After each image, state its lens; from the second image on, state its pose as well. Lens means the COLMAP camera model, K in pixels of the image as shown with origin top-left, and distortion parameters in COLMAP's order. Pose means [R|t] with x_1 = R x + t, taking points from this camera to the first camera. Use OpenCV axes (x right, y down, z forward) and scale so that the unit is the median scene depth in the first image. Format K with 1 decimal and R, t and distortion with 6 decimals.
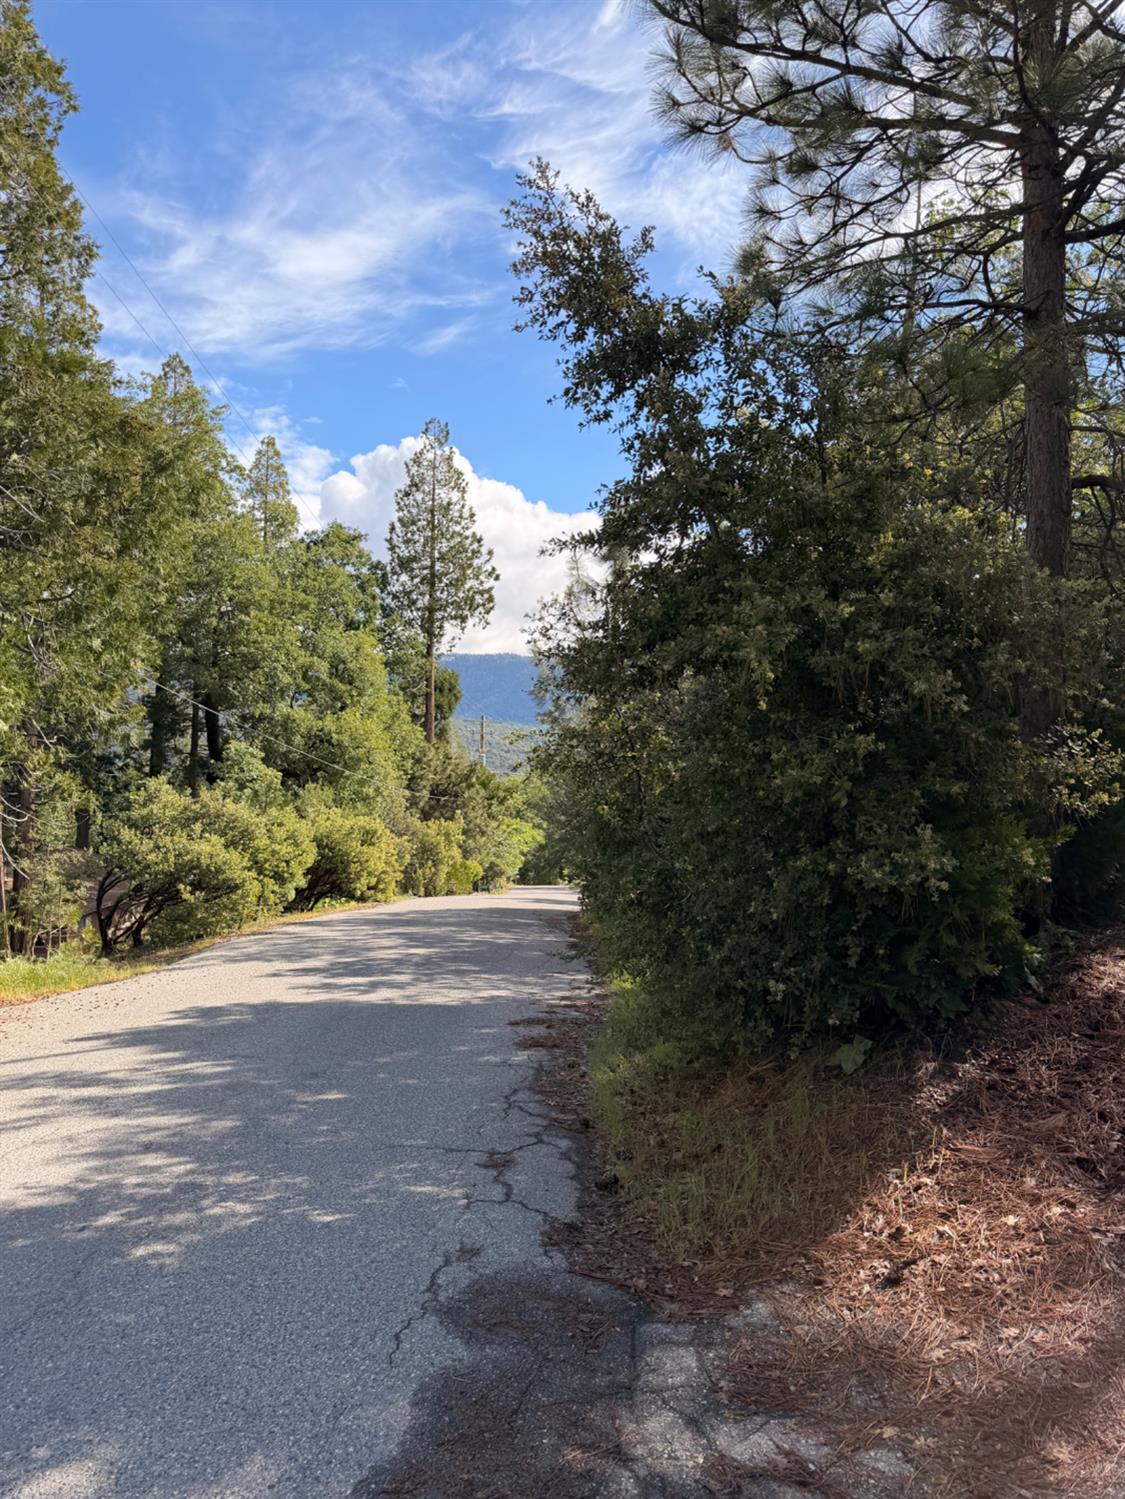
lens RADIAL K [[1057.9, 0, 562.5], [0, 1057.9, 749.5], [0, 0, 1]] dist [0.006413, -0.008613]
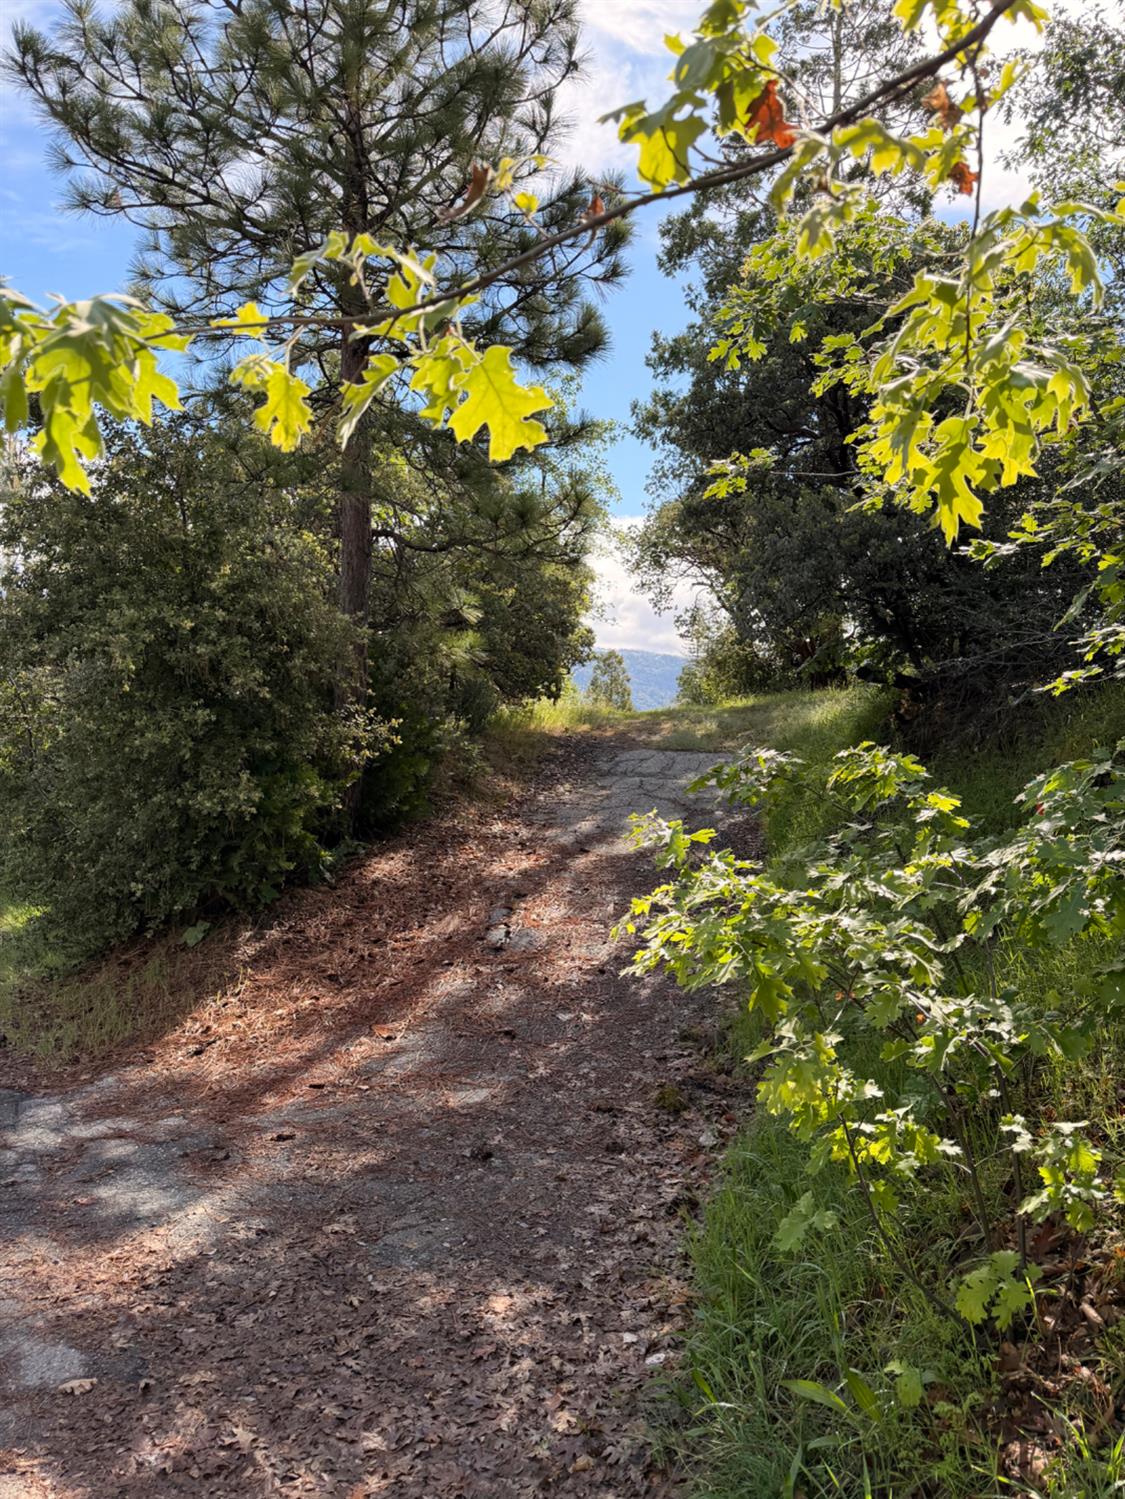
lens RADIAL K [[1081.5, 0, 559.6], [0, 1081.5, 746.4], [0, 0, 1]] dist [0.175343, -0.326209]
pose [[0.871050, 0.005463, 0.491165, -0.031789], [-0.026424, 0.999011, 0.035749, -0.032947], [-0.490484, -0.044117, 0.870333, -0.608035]]
